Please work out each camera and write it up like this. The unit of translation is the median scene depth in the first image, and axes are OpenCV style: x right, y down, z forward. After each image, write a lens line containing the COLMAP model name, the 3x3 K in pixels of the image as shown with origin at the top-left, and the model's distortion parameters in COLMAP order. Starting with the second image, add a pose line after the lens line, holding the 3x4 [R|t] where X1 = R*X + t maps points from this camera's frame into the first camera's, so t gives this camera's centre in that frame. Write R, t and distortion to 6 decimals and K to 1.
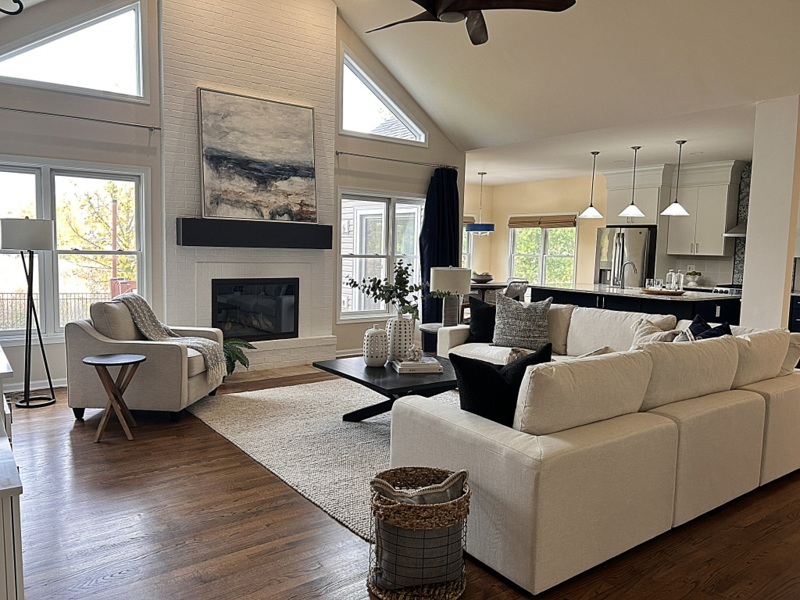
lens RADIAL K [[603.8, 0, 400.0], [0, 603.8, 300.0], [0, 0, 1]] dist [0.063342, -0.109877]
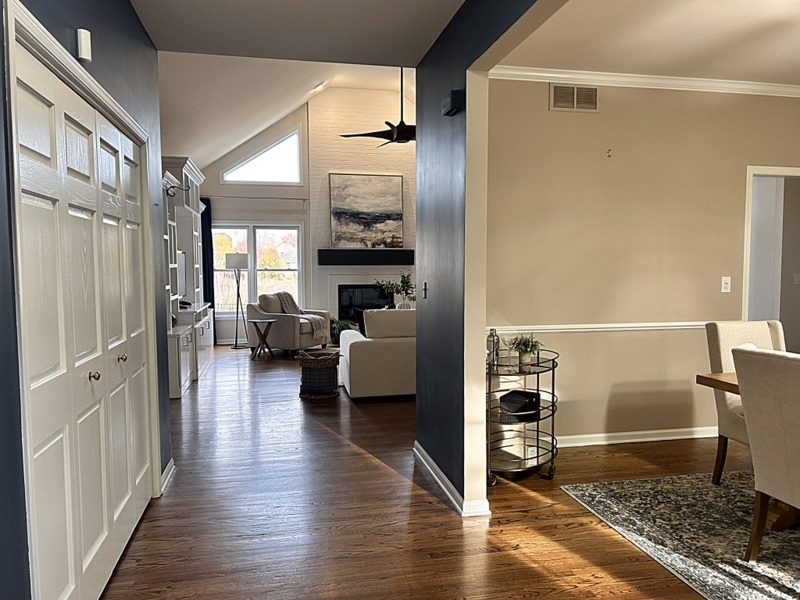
lens RADIAL K [[609.3, 0, 404.8], [0, 609.3, 311.6], [0, 0, 1]] dist [0.052160, -0.056182]
pose [[0.912042, 0.006121, -0.410050, 0.548417], [-0.011881, 0.999863, -0.011502, 0.056968], [0.409924, 0.015362, 0.911990, -0.461944]]
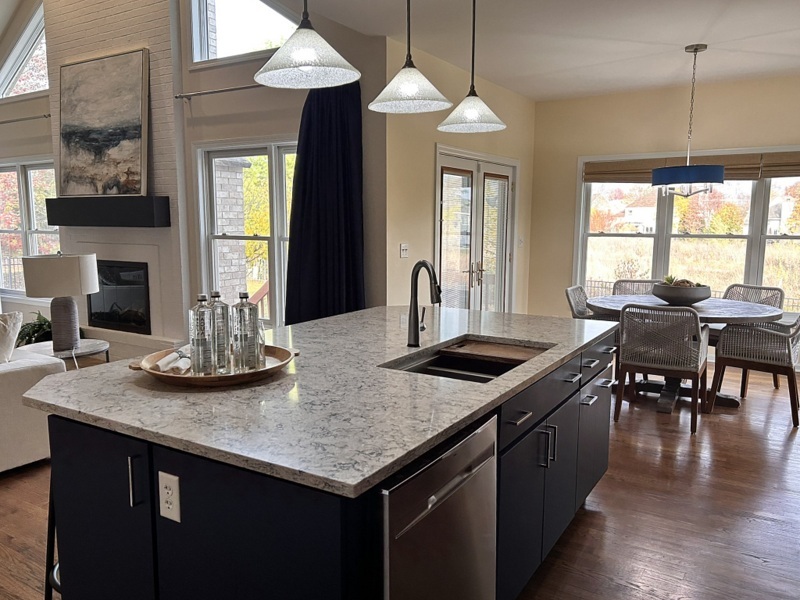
lens RADIAL K [[609.3, 0, 404.8], [0, 609.3, 311.6], [0, 0, 1]] dist [0.052160, -0.056182]
pose [[0.375164, 0.108072, -0.920637, 0.813102], [-0.080151, 0.993243, 0.083933, -0.074603], [0.923487, 0.042302, 0.381291, 1.091730]]
